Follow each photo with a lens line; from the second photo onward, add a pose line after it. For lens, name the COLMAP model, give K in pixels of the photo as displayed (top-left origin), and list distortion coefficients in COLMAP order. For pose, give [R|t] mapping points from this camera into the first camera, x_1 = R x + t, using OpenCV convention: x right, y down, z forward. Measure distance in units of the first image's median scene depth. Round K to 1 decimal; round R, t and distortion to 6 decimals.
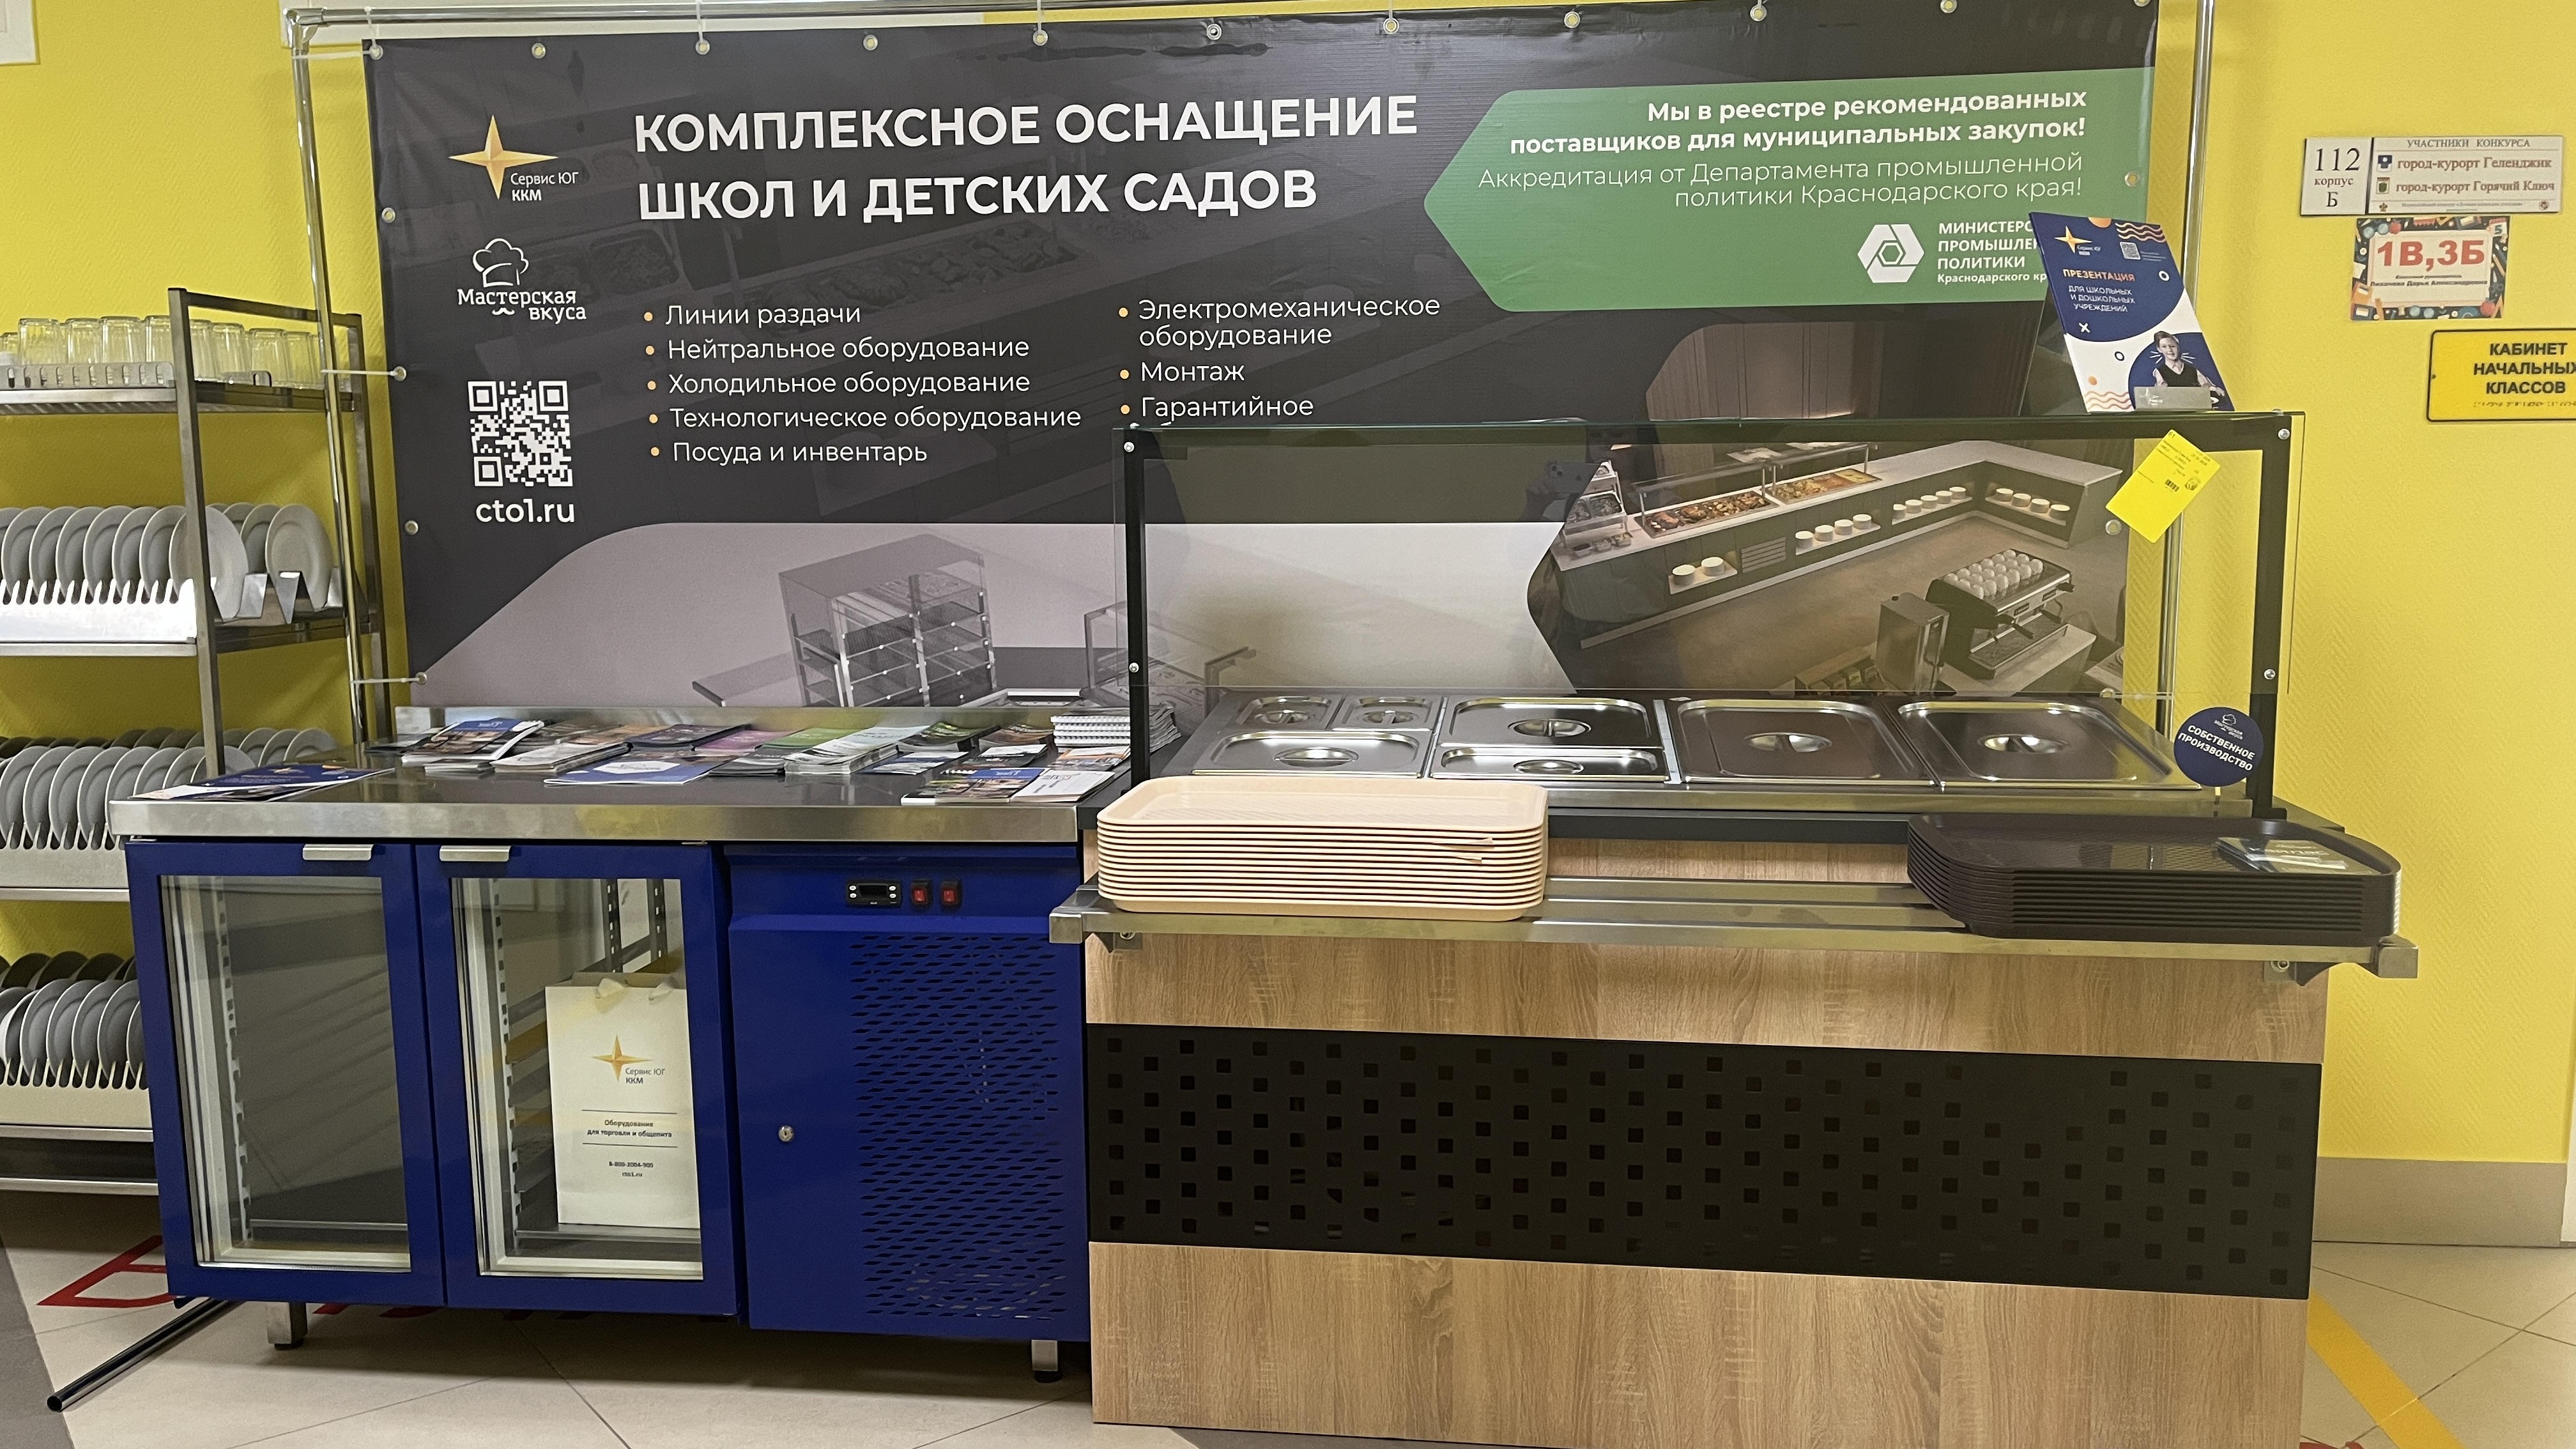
lens RADIAL K [[1968.8, 0, 1307.9], [0, 1968.8, 739.9], [0, 0, 1]] dist [0.049269, -0.054702]
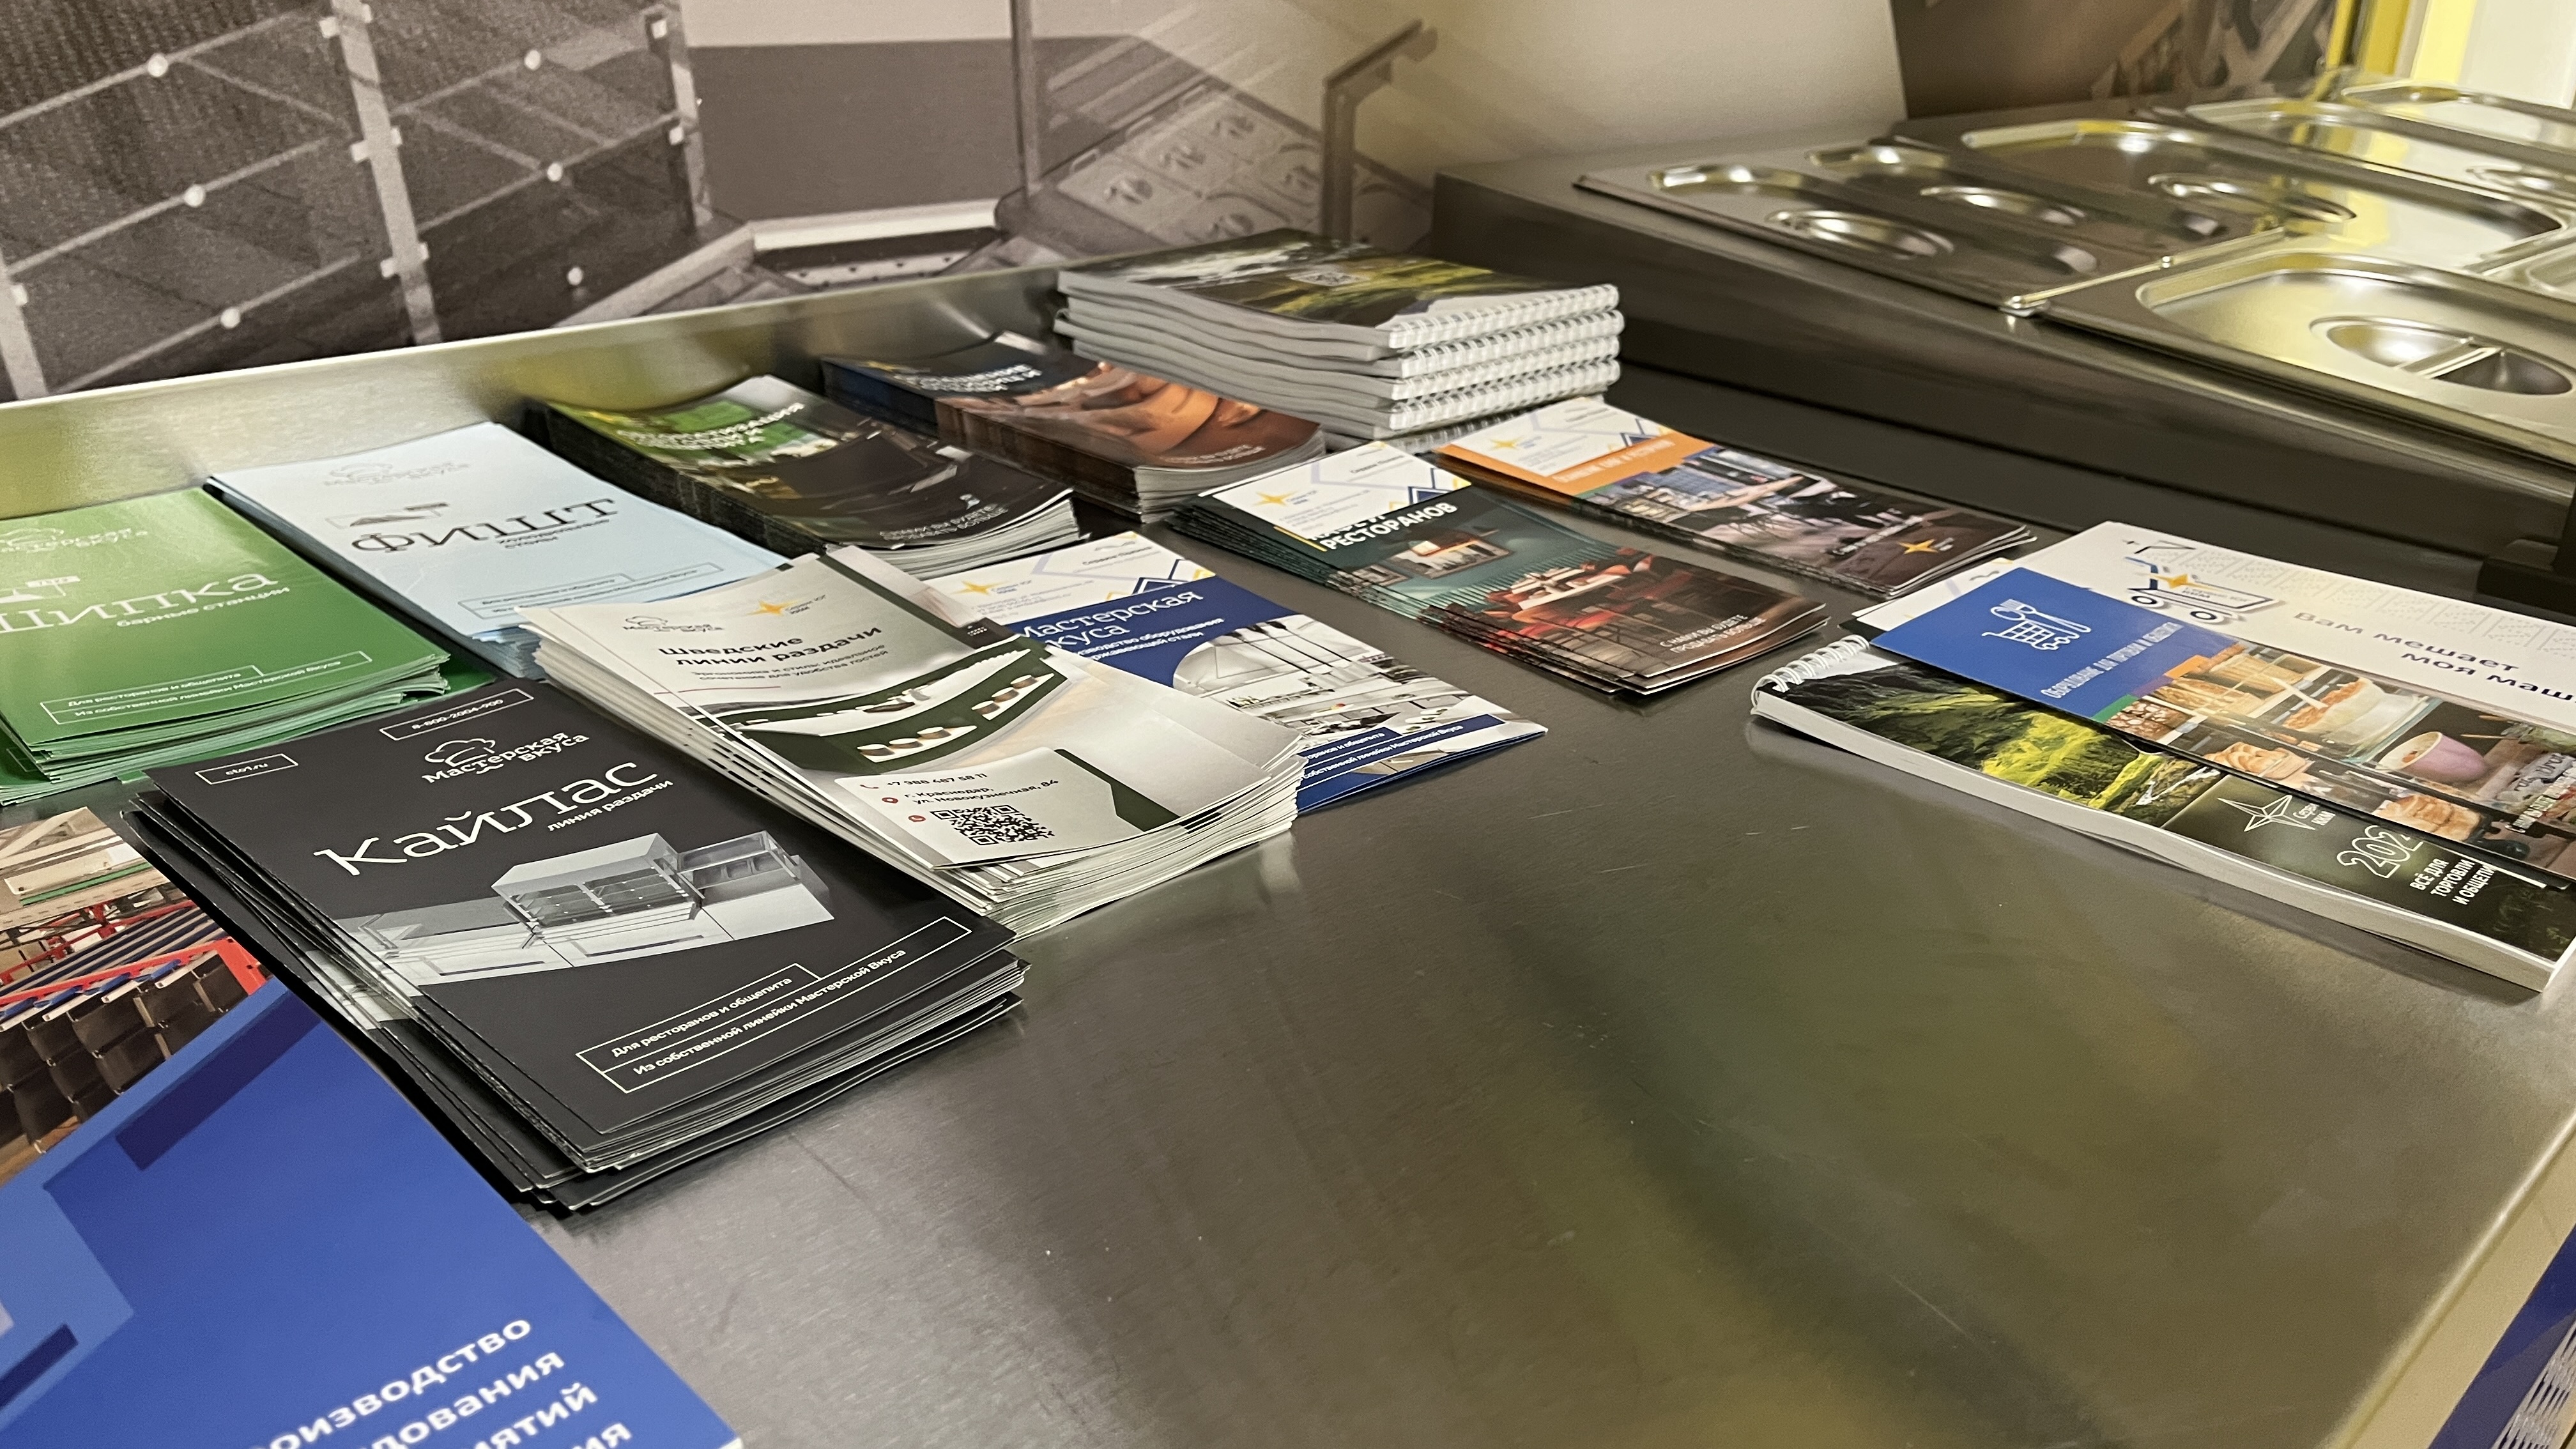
lens RADIAL K [[1968.8, 0, 1297.6], [0, 1968.8, 733.7], [0, 0, 1]] dist [0.049269, -0.054702]
pose [[0.619741, -0.284897, 0.731269, -0.324443], [0.059874, 0.946231, 0.317902, -0.042079], [-0.782519, -0.153232, 0.603477, 0.816083]]
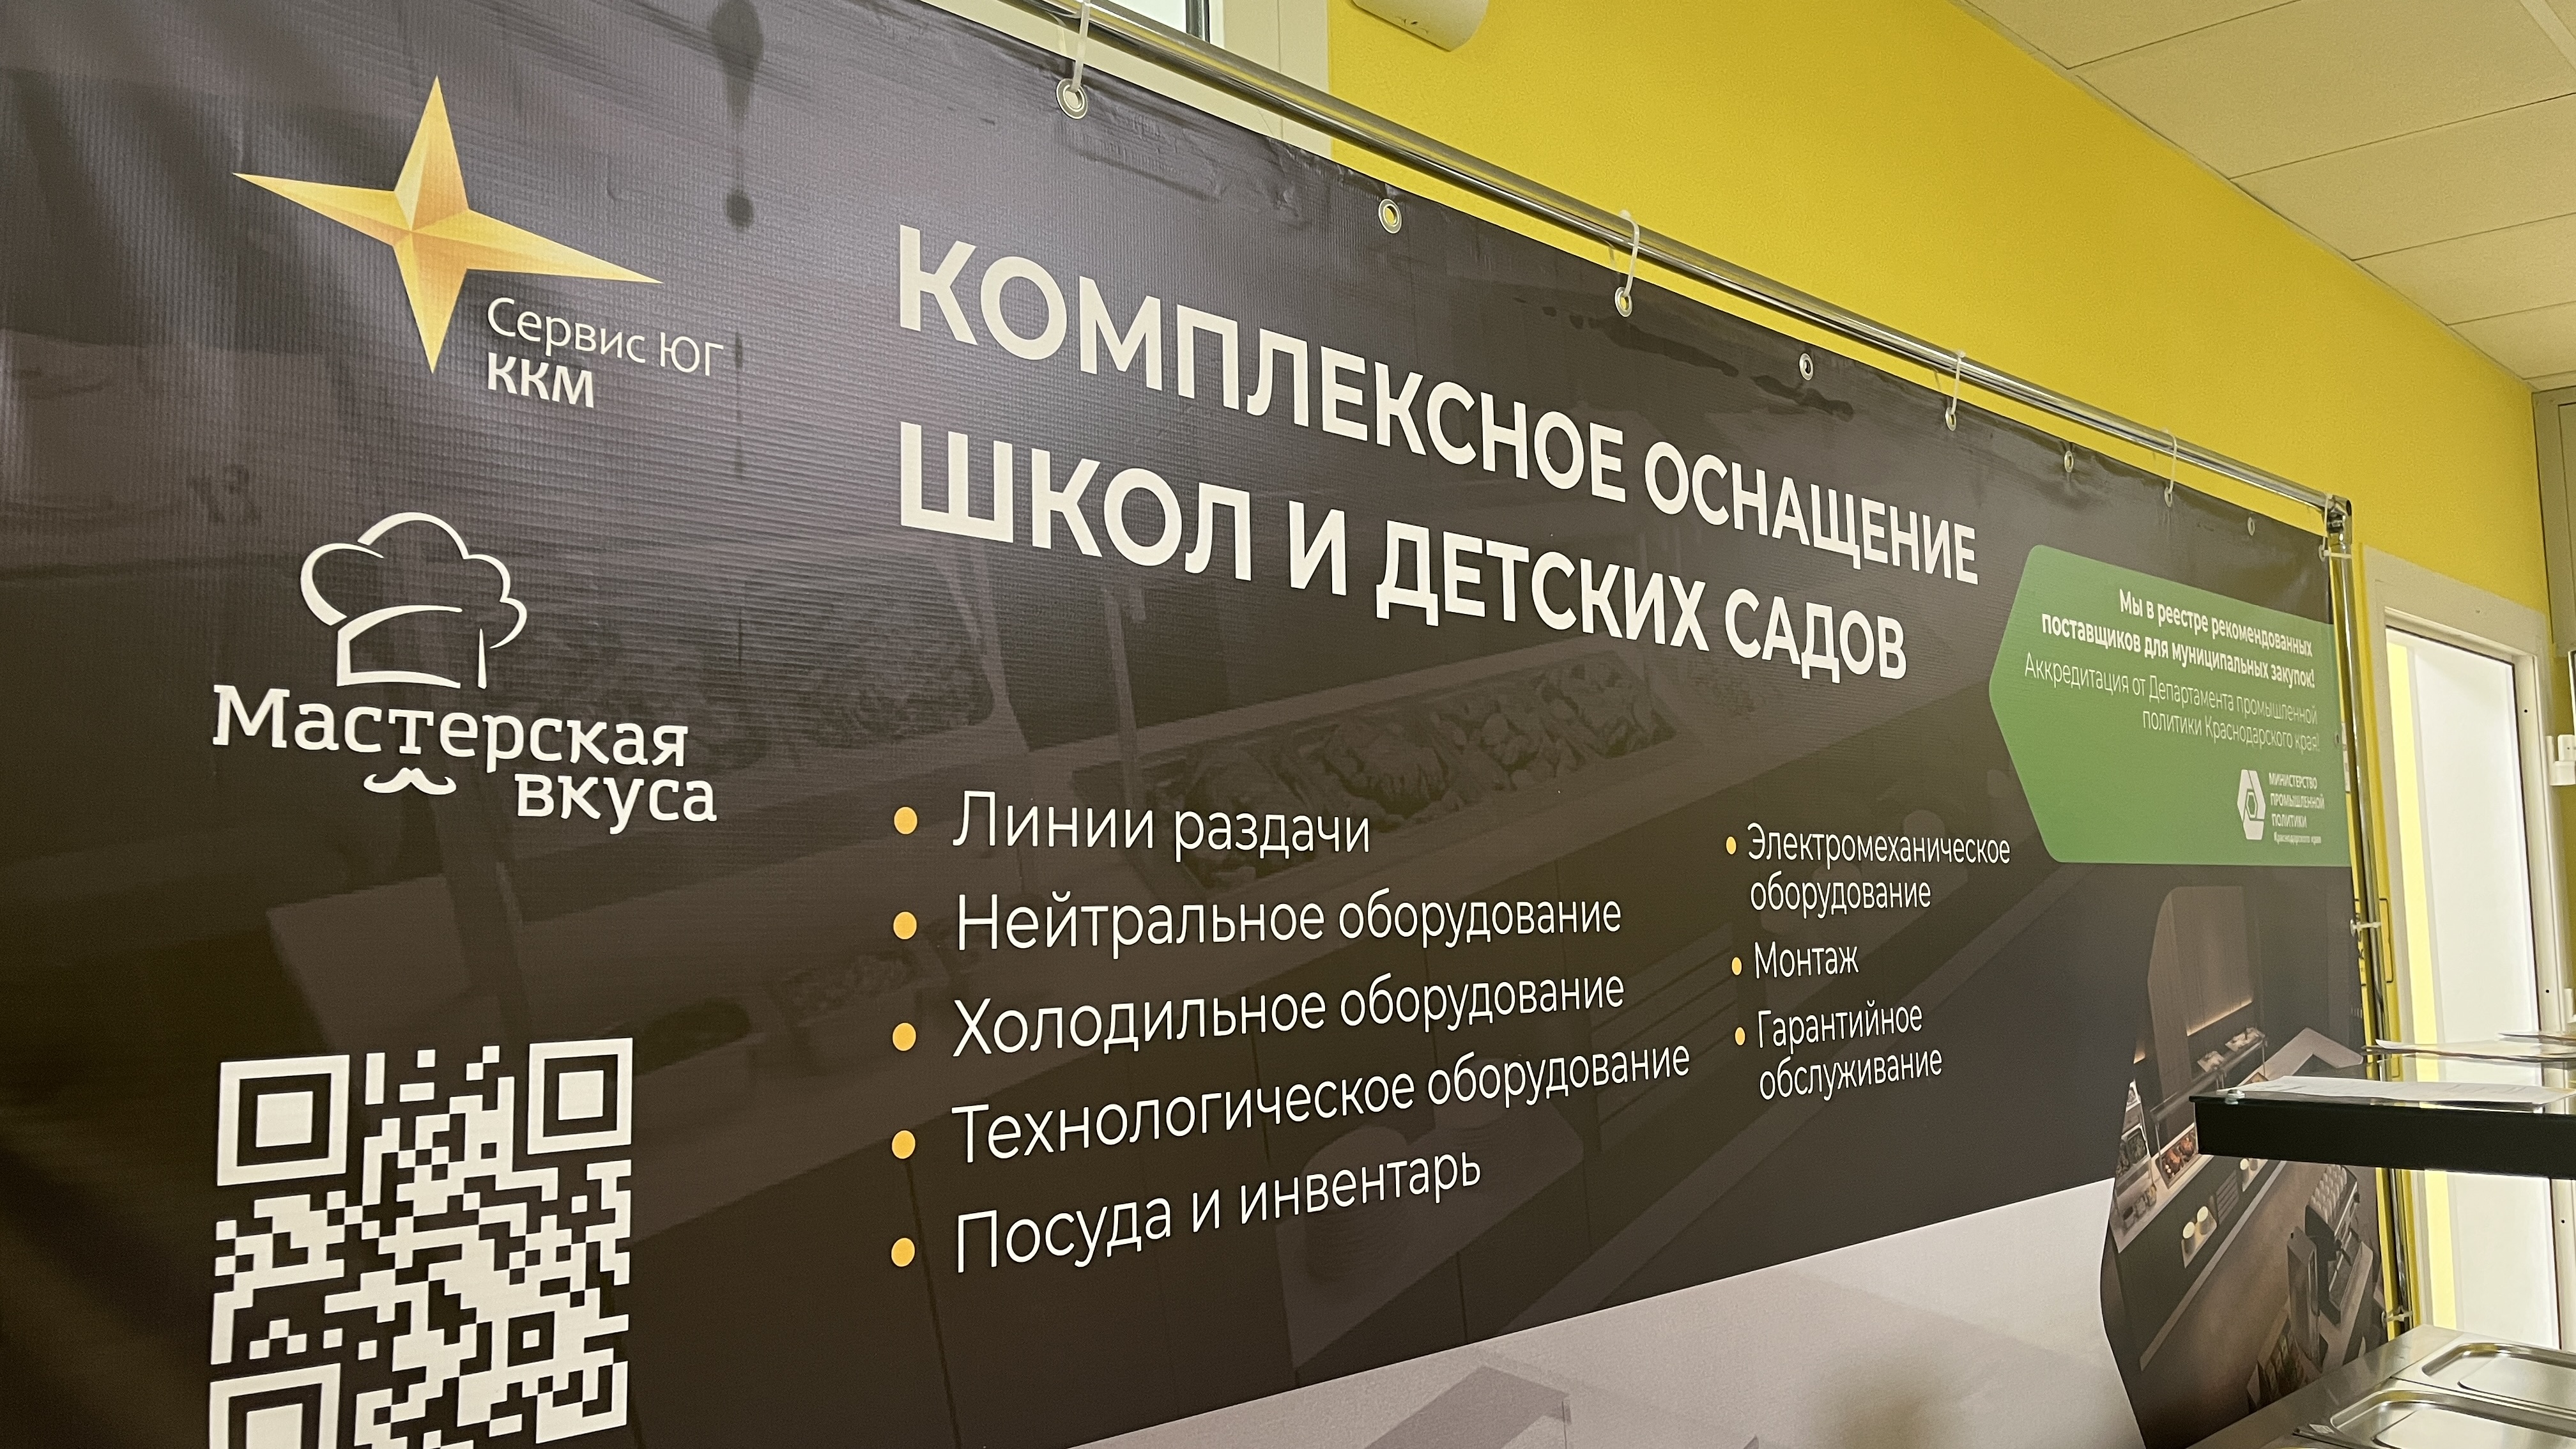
lens RADIAL K [[1968.8, 0, 1301.9], [0, 1968.8, 726.8], [0, 0, 1]] dist [0.049269, -0.054702]
pose [[0.604628, 0.071496, 0.793292, -0.567332], [0.123886, 0.975401, -0.182332, -0.169257], [-0.786814, 0.208521, 0.580898, 0.793482]]
